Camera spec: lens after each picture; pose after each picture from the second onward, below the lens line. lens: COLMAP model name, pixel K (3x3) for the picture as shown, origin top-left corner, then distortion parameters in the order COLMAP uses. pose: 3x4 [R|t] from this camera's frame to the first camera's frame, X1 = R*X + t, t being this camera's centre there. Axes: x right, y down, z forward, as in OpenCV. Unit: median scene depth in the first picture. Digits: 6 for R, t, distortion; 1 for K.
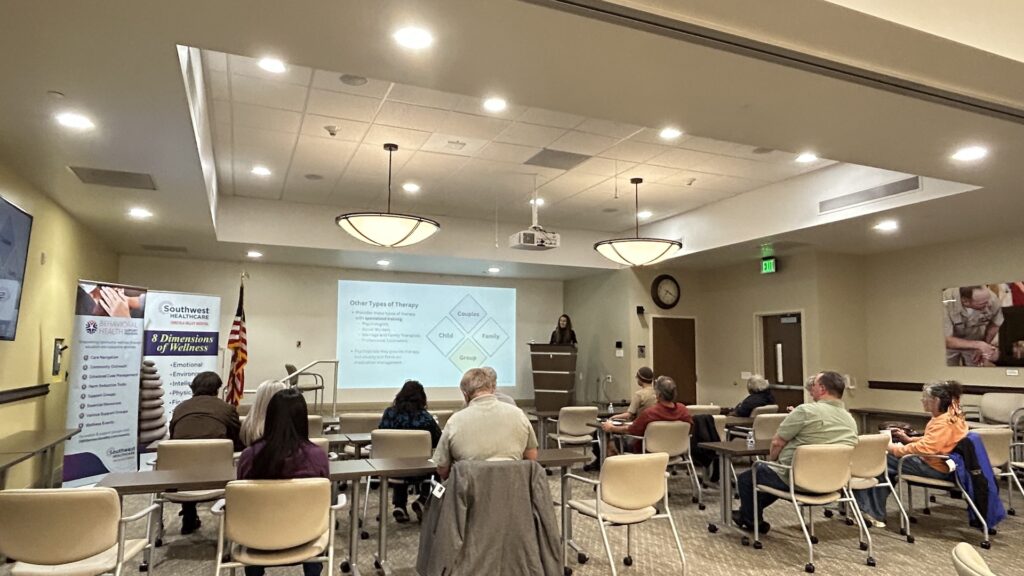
lens RADIAL K [[626.9, 0, 507.6], [0, 626.9, 292.7], [0, 0, 1]] dist [-0.006032, -0.000666]
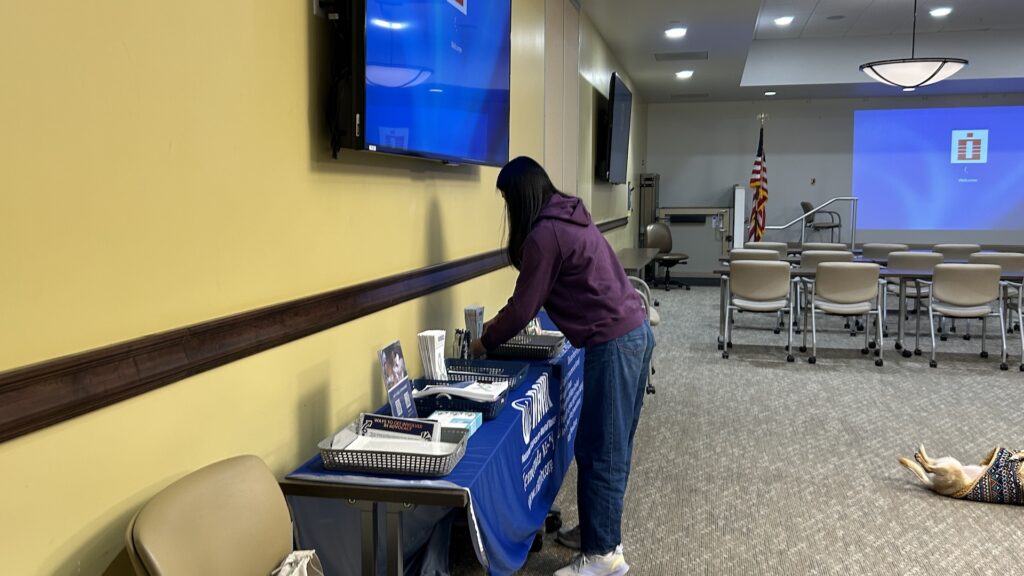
lens RADIAL K [[894.9, 0, 496.4], [0, 894.9, 269.0], [0, 0, 1]] dist [0.012222, 0.006314]
pose [[0.809639, 0.038632, -0.585656, 0.122025], [0.065617, 0.985618, 0.155728, -0.046589], [0.583249, -0.164512, 0.795460, -0.574188]]
